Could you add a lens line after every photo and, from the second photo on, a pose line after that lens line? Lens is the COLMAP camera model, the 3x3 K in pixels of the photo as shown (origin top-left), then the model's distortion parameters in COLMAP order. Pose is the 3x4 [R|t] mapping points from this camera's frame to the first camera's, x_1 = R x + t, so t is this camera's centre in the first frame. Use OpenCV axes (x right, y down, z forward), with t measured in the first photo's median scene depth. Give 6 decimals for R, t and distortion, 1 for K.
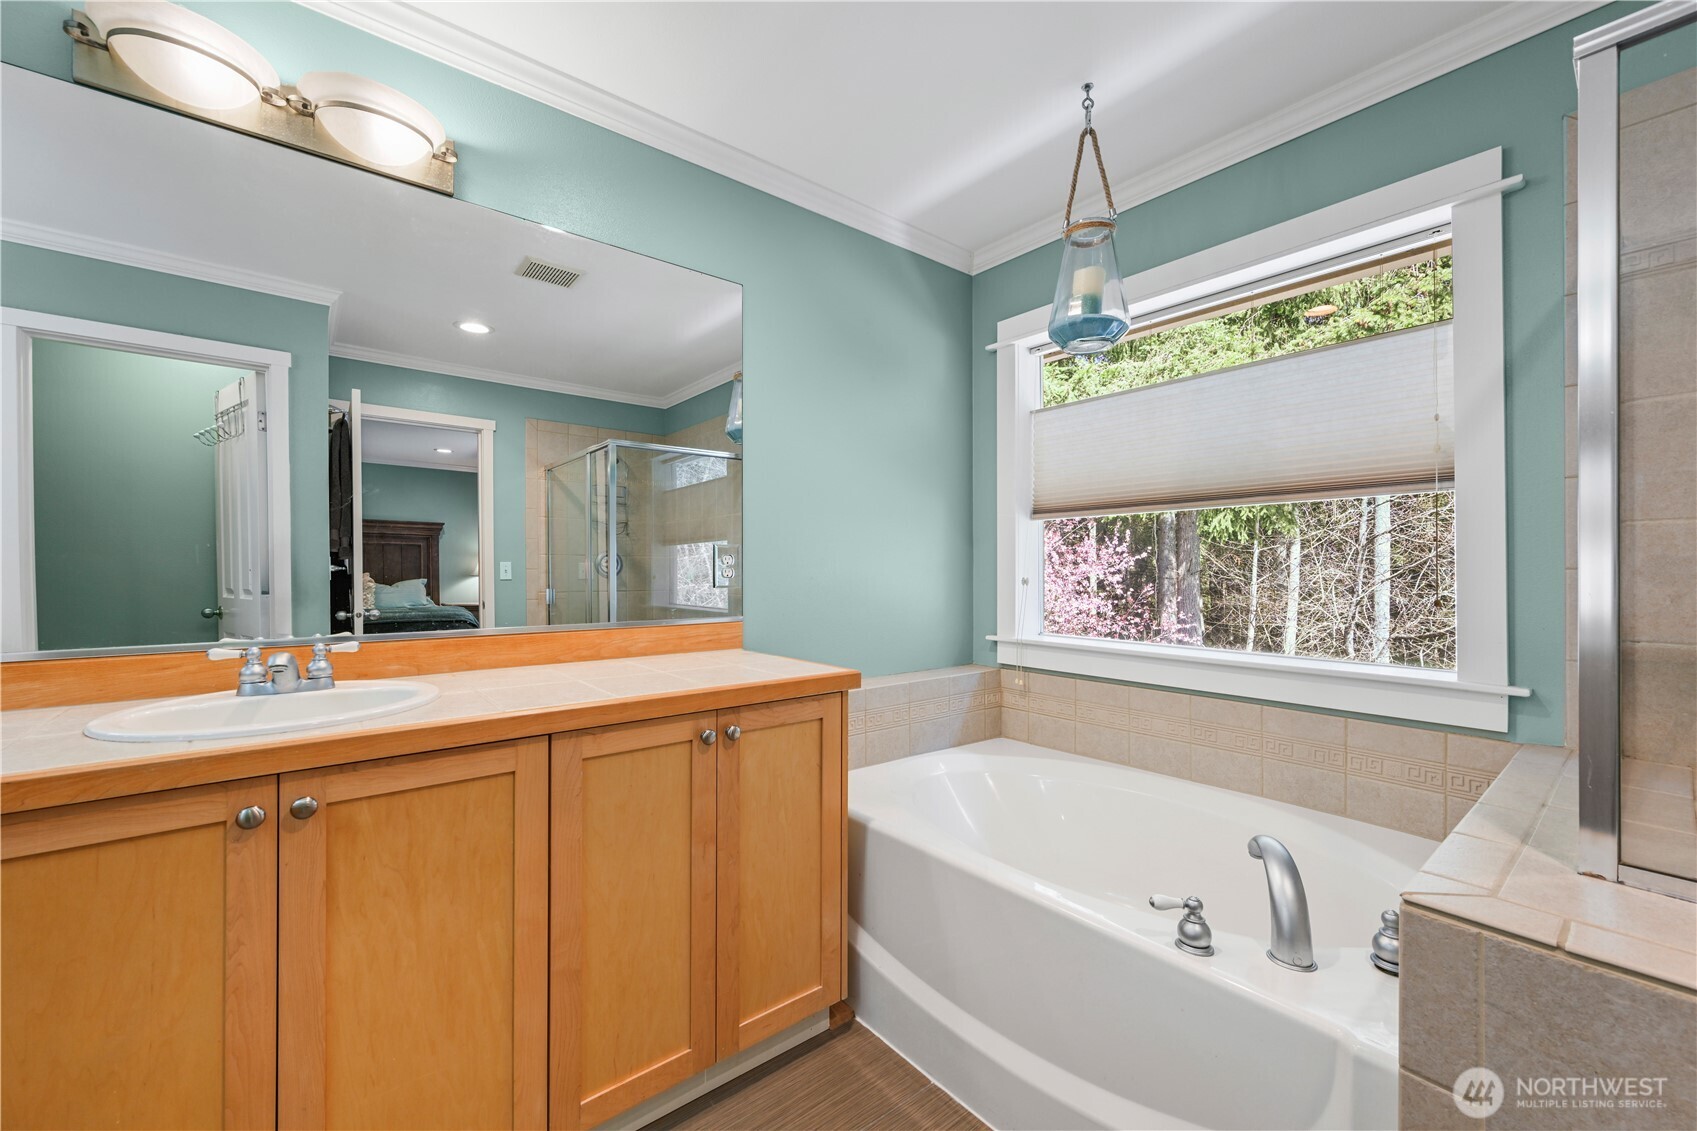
lens RADIAL K [[682.2, 0, 850.8], [0, 682.2, 564.6], [0, 0, 1]] dist [0.002962, 0.000151]
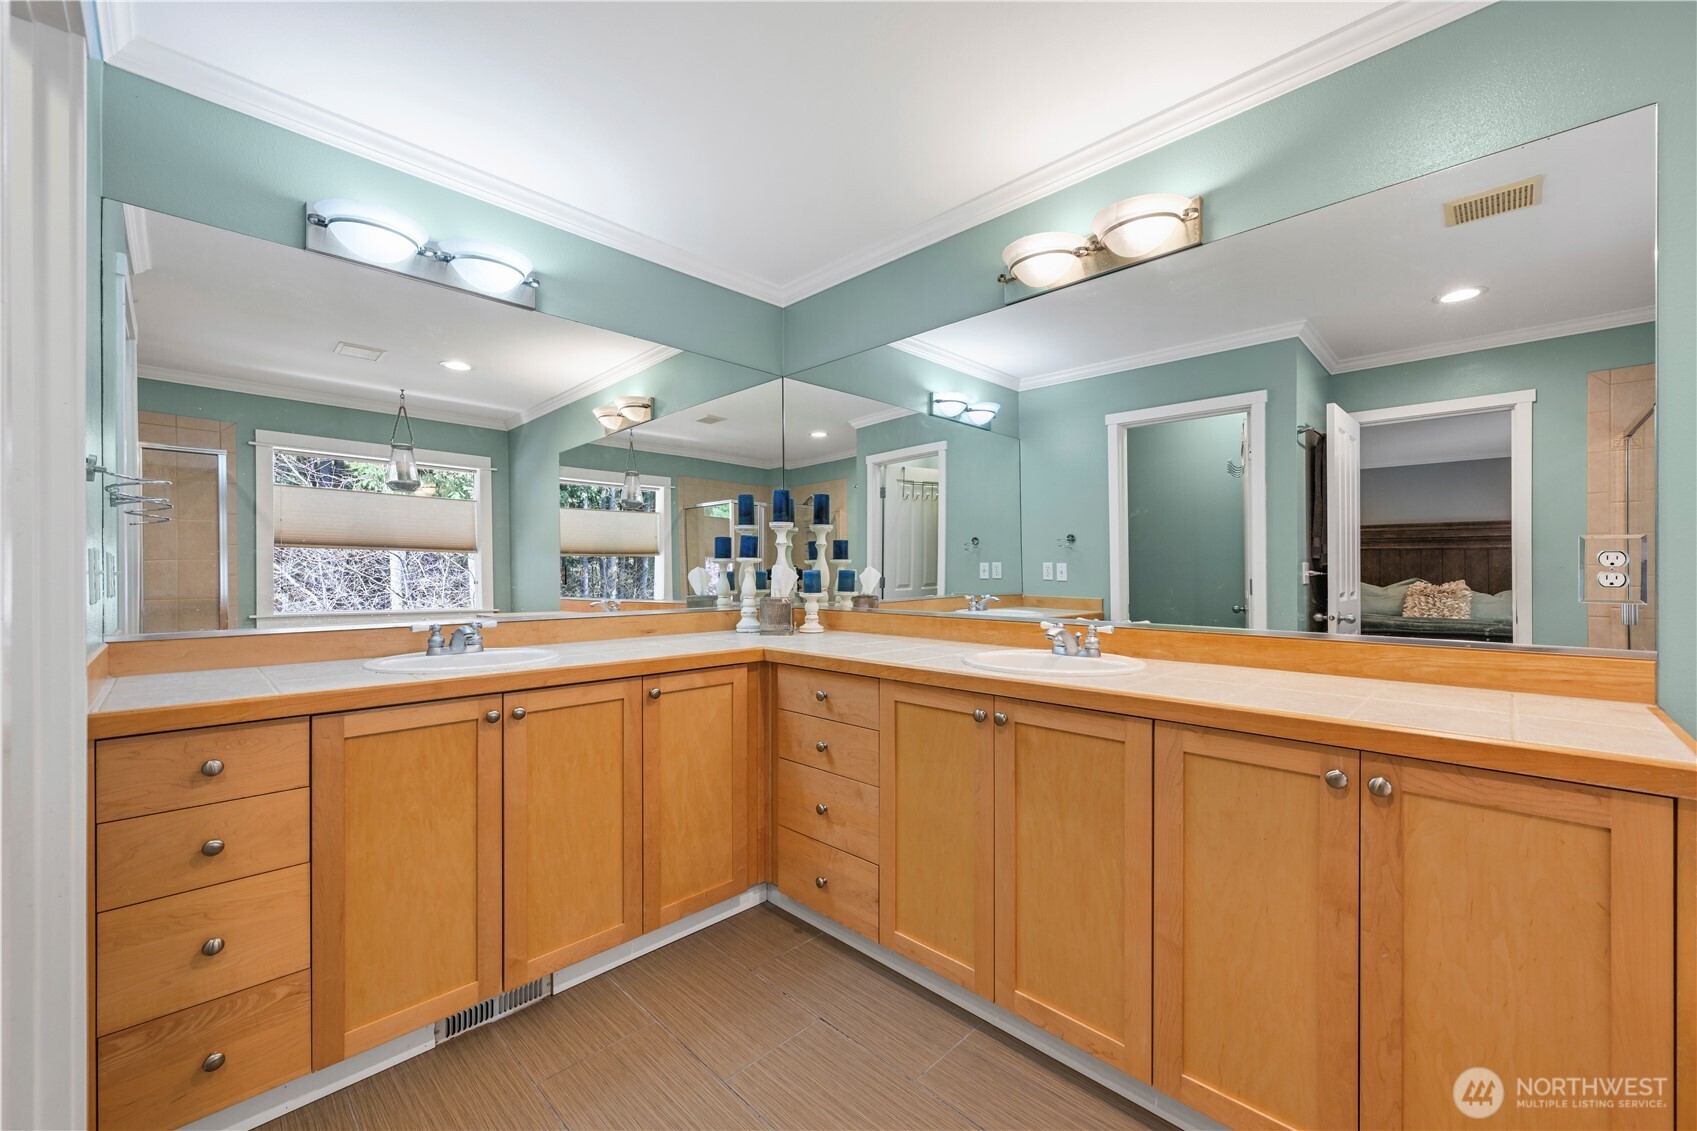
lens RADIAL K [[682.2, 0, 850.5], [0, 682.2, 572.8], [0, 0, 1]] dist [0.002962, 0.000151]
pose [[0.101952, 0.000738, -0.994789, 0.475140], [0.001425, 0.999999, 0.000888, 0.004770], [0.994788, -0.001508, 0.101951, 0.297023]]
